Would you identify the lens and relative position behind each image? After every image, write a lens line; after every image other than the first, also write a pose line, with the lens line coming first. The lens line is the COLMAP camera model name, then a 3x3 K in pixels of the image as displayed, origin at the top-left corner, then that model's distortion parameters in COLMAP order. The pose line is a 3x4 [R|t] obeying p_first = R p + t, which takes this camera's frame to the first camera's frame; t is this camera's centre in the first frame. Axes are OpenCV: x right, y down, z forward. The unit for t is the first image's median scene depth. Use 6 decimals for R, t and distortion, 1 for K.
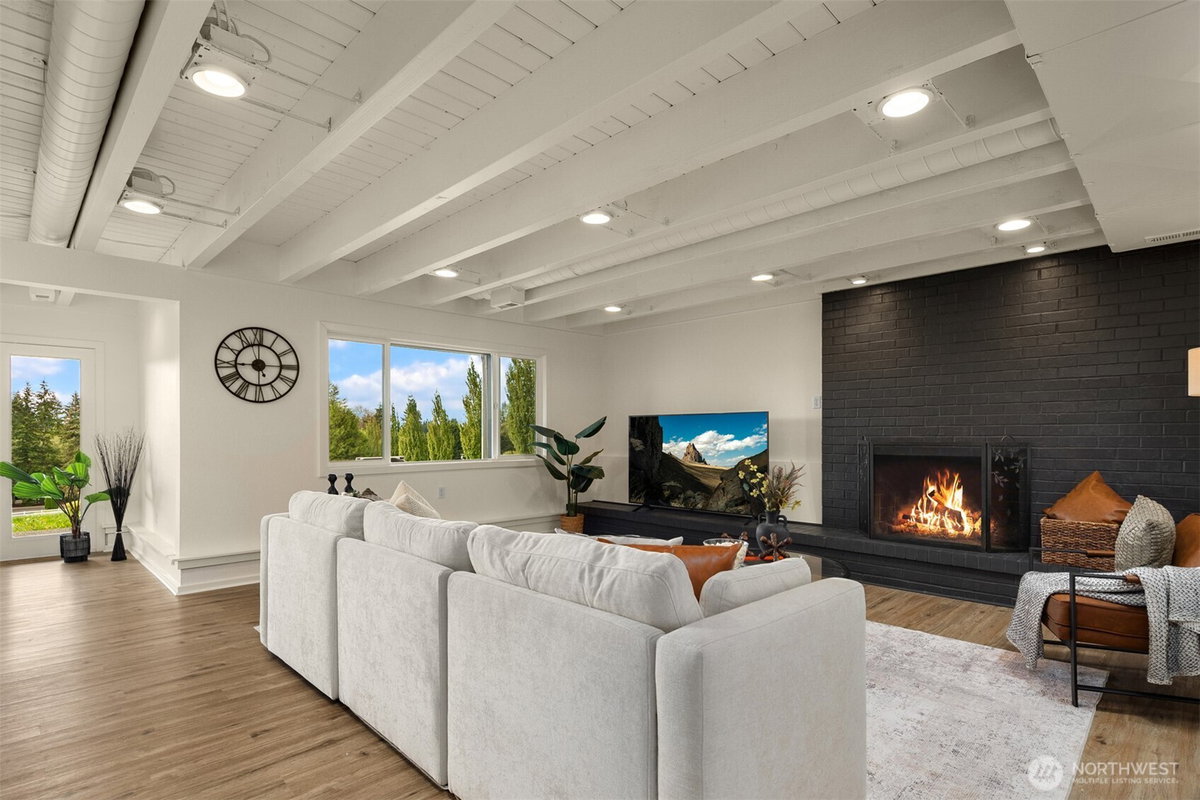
lens RADIAL K [[580.9, 0, 586.4], [0, 580.9, 432.7], [0, 0, 1]] dist [0.009788, 0.000097]
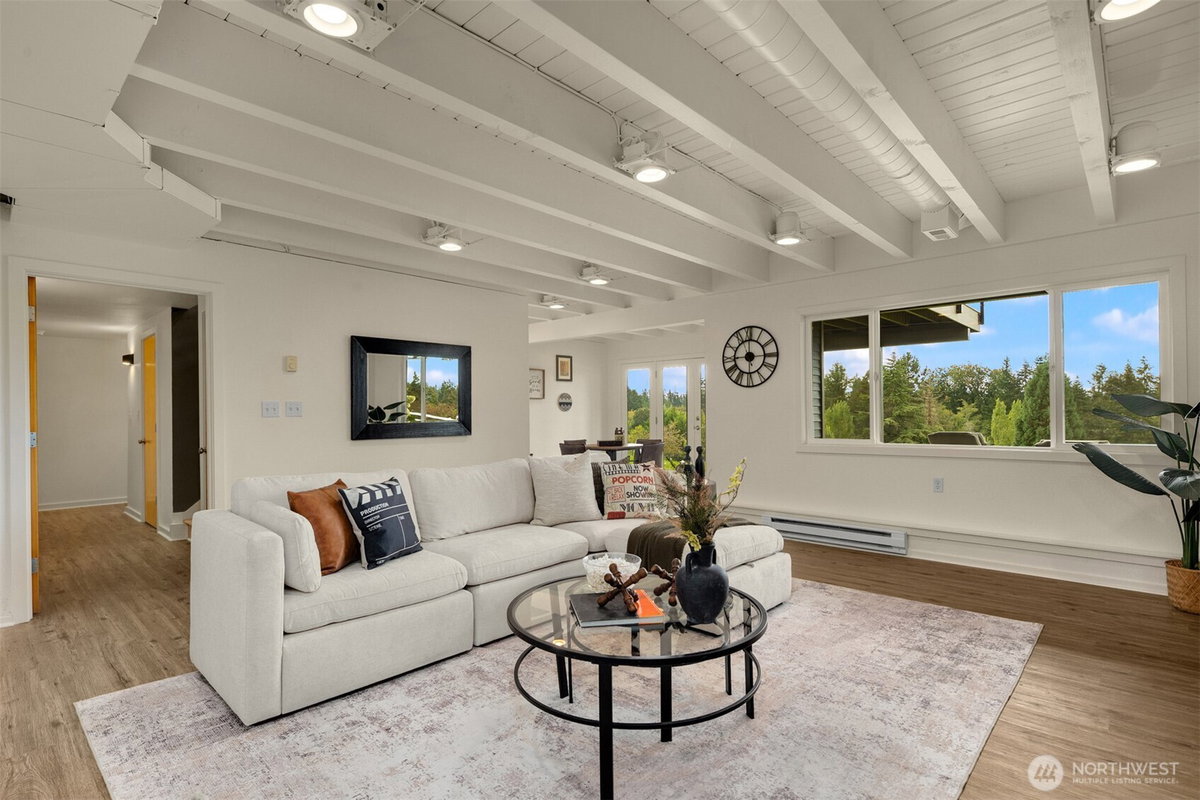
lens RADIAL K [[580.9, 0, 602.7], [0, 580.9, 406.7], [0, 0, 1]] dist [0.009788, 0.000097]
pose [[0.056777, -0.009830, -0.998338, 0.644058], [0.008376, 0.999921, -0.009370, -0.001371], [0.998352, -0.007830, 0.056855, 0.620005]]
